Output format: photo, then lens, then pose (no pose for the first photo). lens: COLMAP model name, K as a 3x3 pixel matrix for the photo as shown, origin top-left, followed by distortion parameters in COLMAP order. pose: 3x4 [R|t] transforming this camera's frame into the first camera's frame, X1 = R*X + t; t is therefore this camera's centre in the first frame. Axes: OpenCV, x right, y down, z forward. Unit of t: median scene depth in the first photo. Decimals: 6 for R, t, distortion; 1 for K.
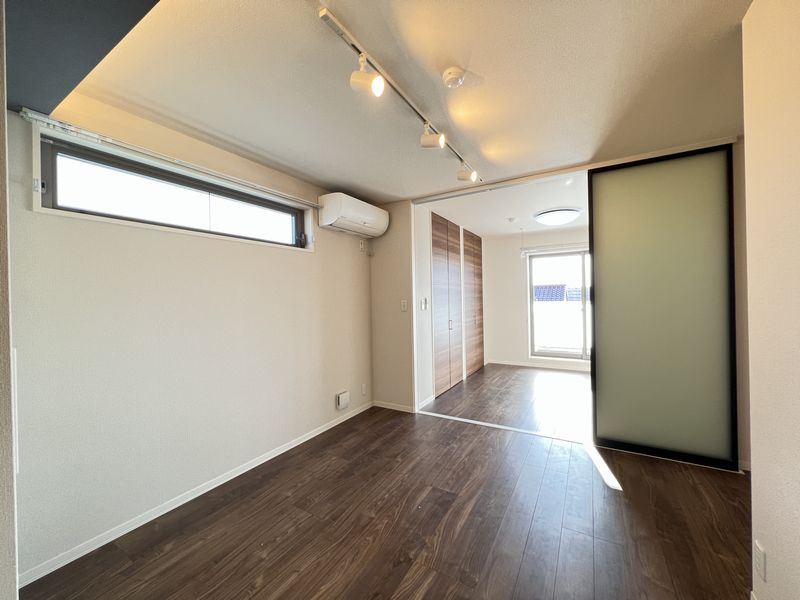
lens RADIAL K [[321.2, 0, 398.5], [0, 321.2, 299.7], [0, 0, 1]] dist [-0.000553, 0.000186]
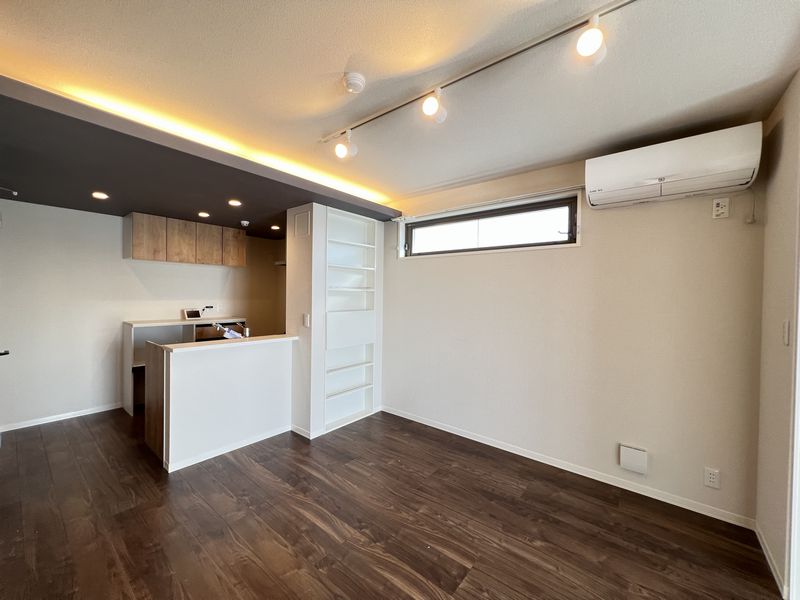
lens RADIAL K [[321.2, 0, 398.5], [0, 321.2, 299.7], [0, 0, 1]] dist [-0.000553, 0.000186]
pose [[-0.142198, 0.033100, -0.989285, 0.590788], [-0.021290, 0.999107, 0.036488, -0.032679], [0.989609, 0.026250, -0.141367, 0.663666]]
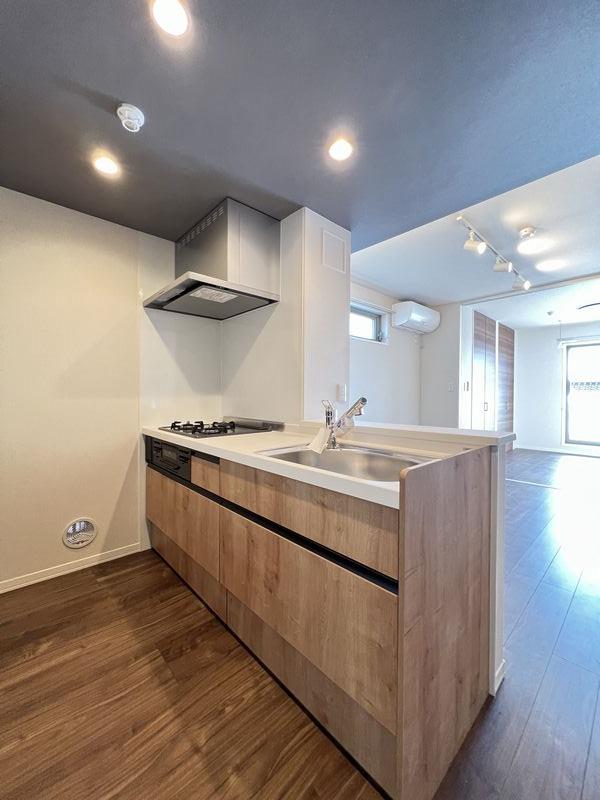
lens RADIAL K [[321.2, 0, 300.0], [0, 321.2, 400.0], [0, 0, 1]] dist [-0.000553, 0.000186]
pose [[0.958610, 0.027762, -0.283365, -0.226927], [-0.024475, 0.999586, 0.015135, 0.079463], [0.283668, -0.007573, 0.958893, -0.450610]]
